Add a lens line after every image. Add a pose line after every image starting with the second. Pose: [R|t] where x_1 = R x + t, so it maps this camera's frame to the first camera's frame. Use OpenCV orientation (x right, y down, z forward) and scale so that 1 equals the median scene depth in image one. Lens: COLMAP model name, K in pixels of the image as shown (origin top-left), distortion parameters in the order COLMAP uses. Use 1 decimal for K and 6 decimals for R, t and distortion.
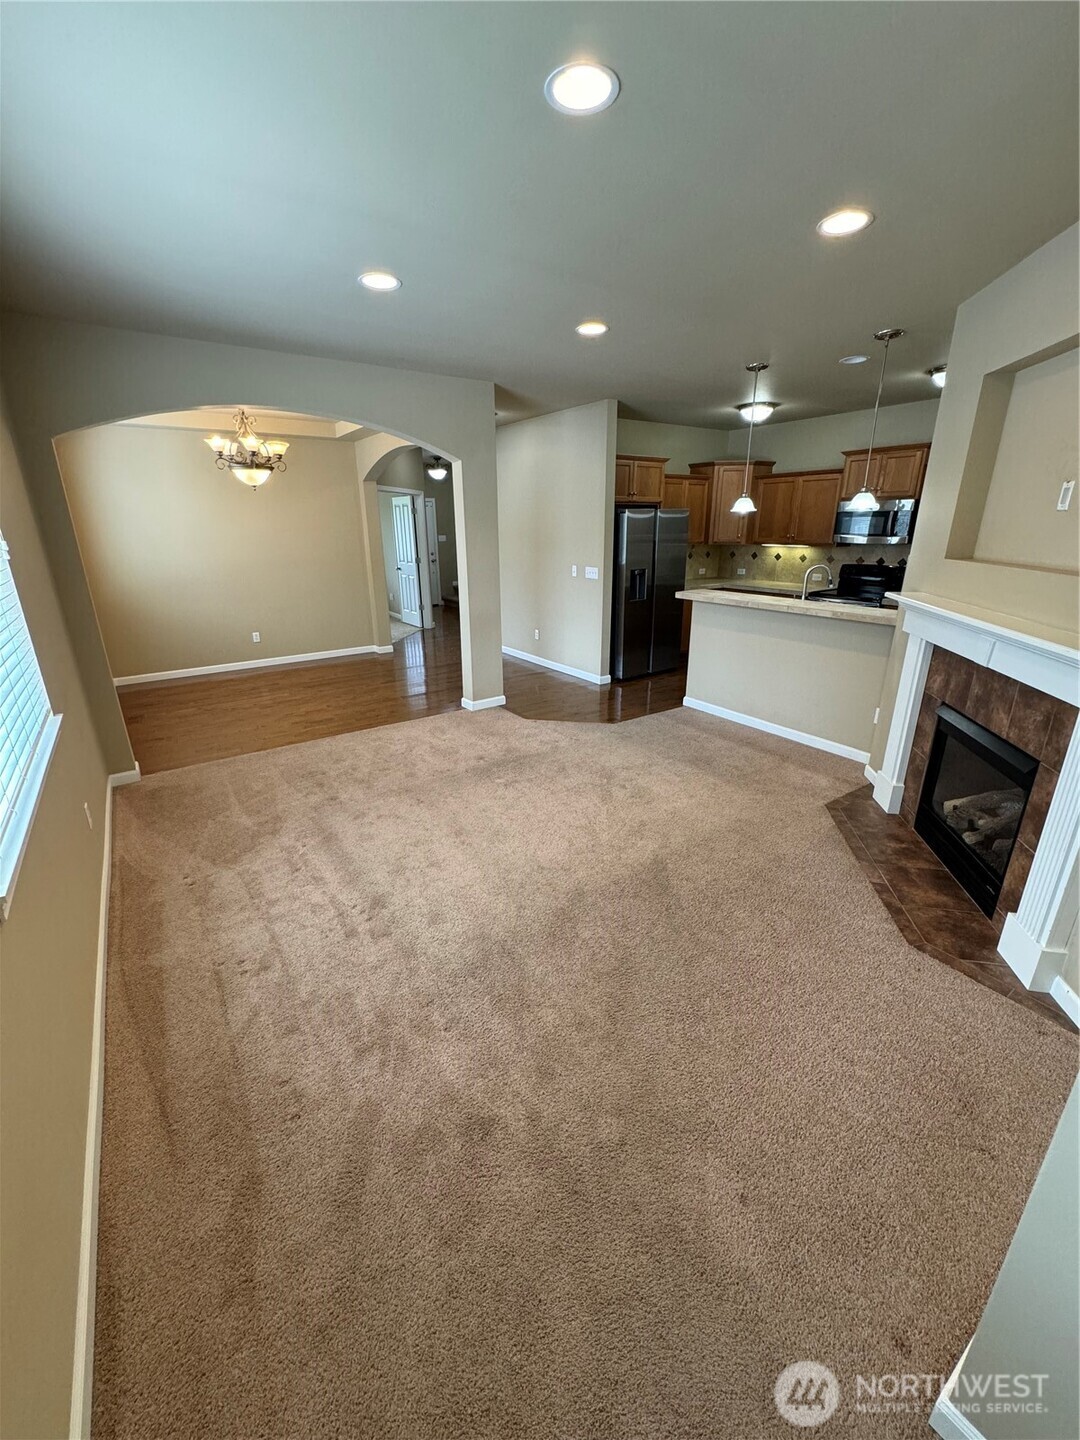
lens RADIAL K [[574.3, 0, 541.9], [0, 574.3, 718.9], [0, 0, 1]] dist [-0.001561, 0.000026]
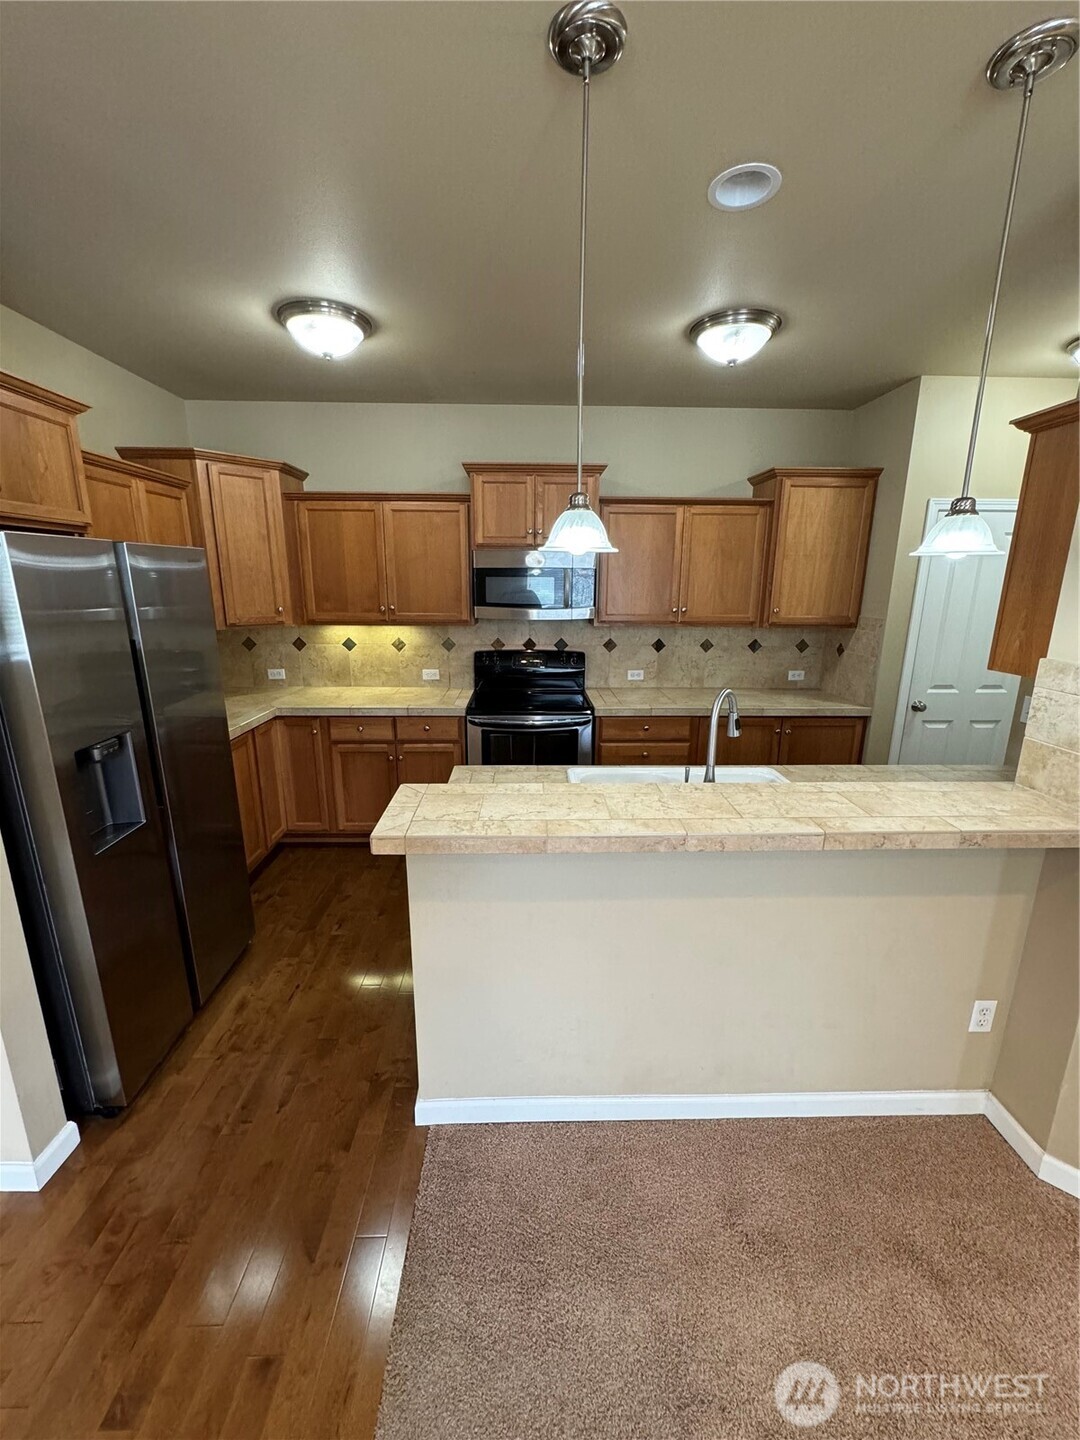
lens RADIAL K [[574.3, 0, 541.9], [0, 574.3, 718.9], [0, 0, 1]] dist [-0.001561, 0.000026]
pose [[0.545497, -0.187121, 0.816957, 0.056737], [0.262221, 0.963925, 0.045693, -0.233935], [-0.796036, 0.189298, 0.574885, 0.675445]]
